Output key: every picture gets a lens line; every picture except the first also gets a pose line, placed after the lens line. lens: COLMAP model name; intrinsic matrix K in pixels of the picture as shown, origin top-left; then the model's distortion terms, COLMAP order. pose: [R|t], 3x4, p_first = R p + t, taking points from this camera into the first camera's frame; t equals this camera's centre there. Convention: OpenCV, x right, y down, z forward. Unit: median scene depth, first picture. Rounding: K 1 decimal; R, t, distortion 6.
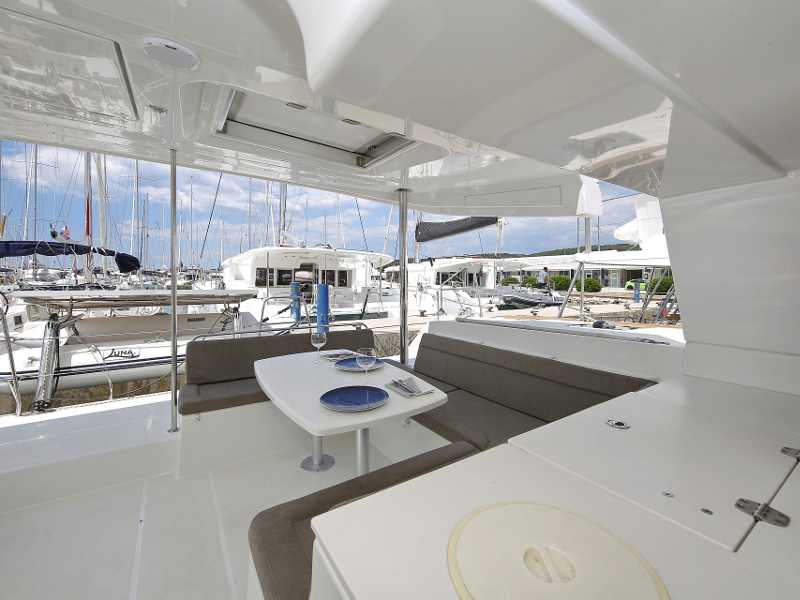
lens RADIAL K [[342.3, 0, 399.0], [0, 342.3, 277.1], [0, 0, 1]] dist [0.010584, 0.000285]
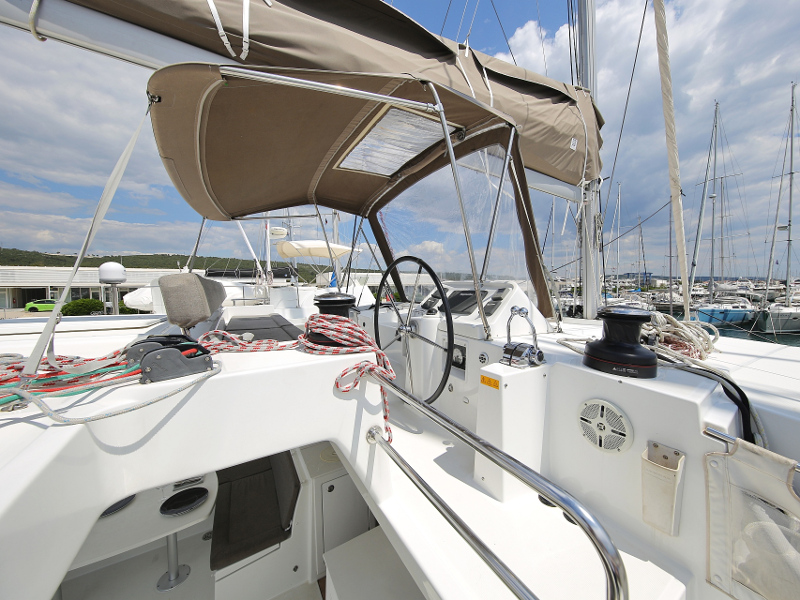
lens RADIAL K [[282.6, 0, 420.5], [0, 282.6, 294.5], [0, 0, 1]] dist [-0.004548, -0.002460]
pose [[-0.000236, -0.026937, 0.999637, -0.173301], [0.004390, 0.999627, 0.026938, -0.082457], [-0.999990, 0.004394, -0.000118, -0.027082]]
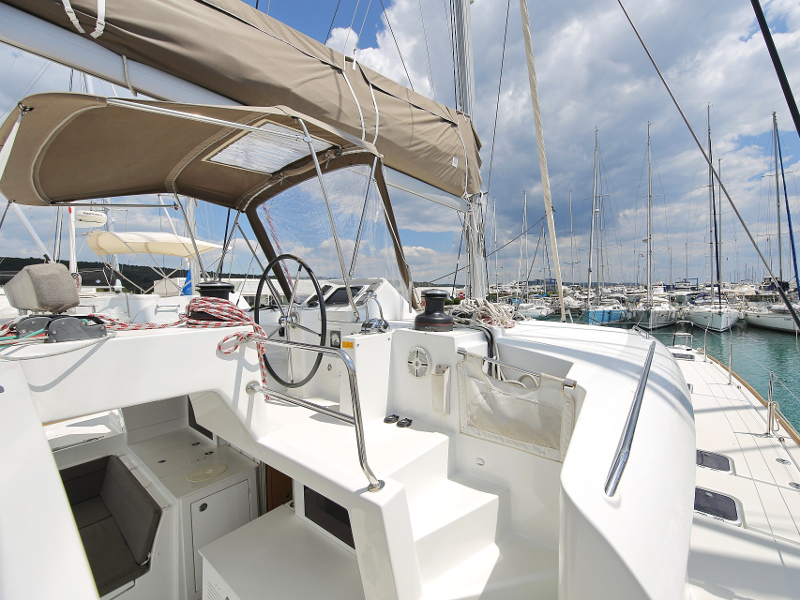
lens RADIAL K [[332.0, 0, 452.4], [0, 332.0, 299.6], [0, 0, 1]] dist [0.003711, -0.002277]
pose [[-0.358652, -0.006102, 0.933451, -0.225123], [0.018887, 0.999726, 0.013792, -0.075307], [-0.933280, 0.022576, -0.358438, -0.037254]]
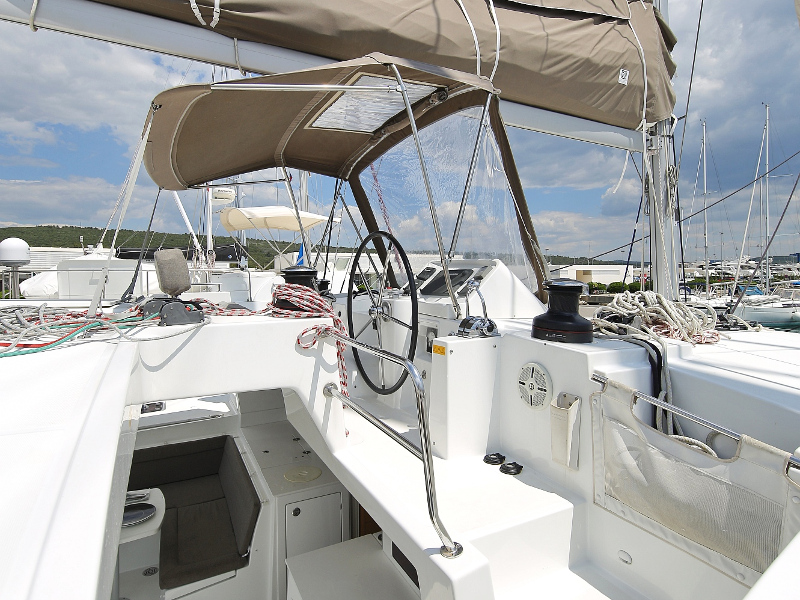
lens RADIAL K [[456.9, 0, 397.2], [0, 456.9, 273.4], [0, 0, 1]] dist [-0.000374, -0.001597]
pose [[0.110672, 0.005935, 0.993839, -0.225802], [-0.001438, 0.999982, -0.005811, -0.078160], [-0.993856, -0.000786, 0.110678, -0.046796]]
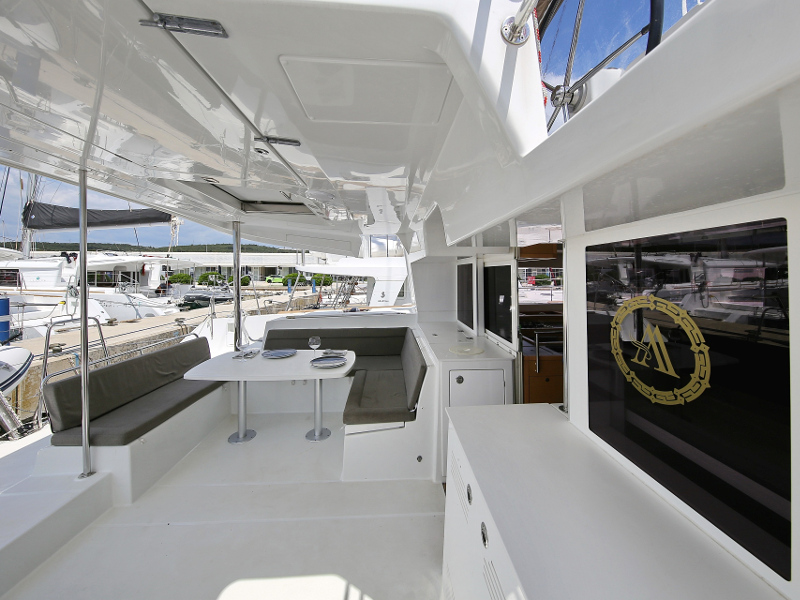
lens RADIAL K [[293.8, 0, 407.4], [0, 293.8, 269.3], [0, 0, 1]] dist [-0.003735, -0.000596]
pose [[0.492015, 0.008747, 0.870543, -0.149922], [-0.000477, 0.999952, -0.009778, -0.016051], [-0.870586, 0.004396, 0.491996, -0.022871]]
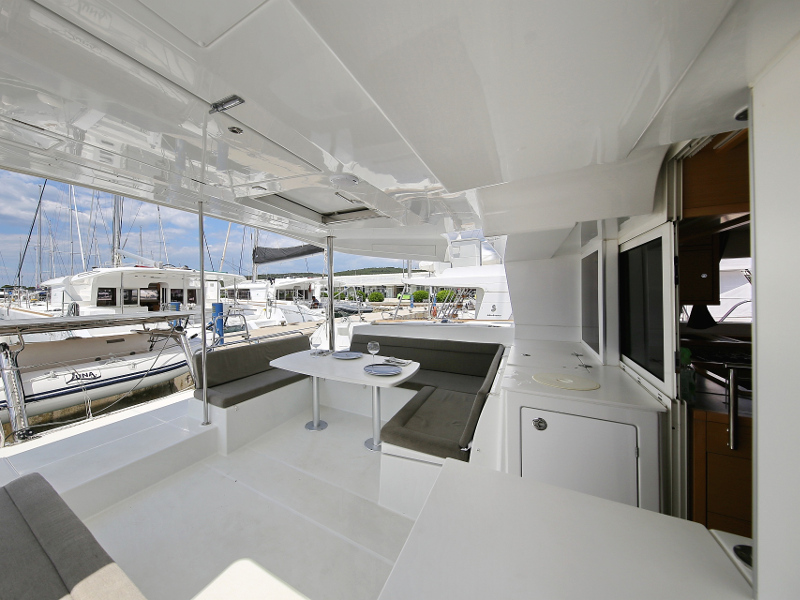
lens RADIAL K [[282.6, 0, 354.6], [0, 282.6, 292.5], [0, 0, 1]] dist [-0.004548, -0.002460]
pose [[0.900932, -0.015284, 0.433691, -0.099894], [0.014901, 0.999880, 0.004283, -0.005565], [-0.433704, 0.002604, 0.901052, -0.029113]]
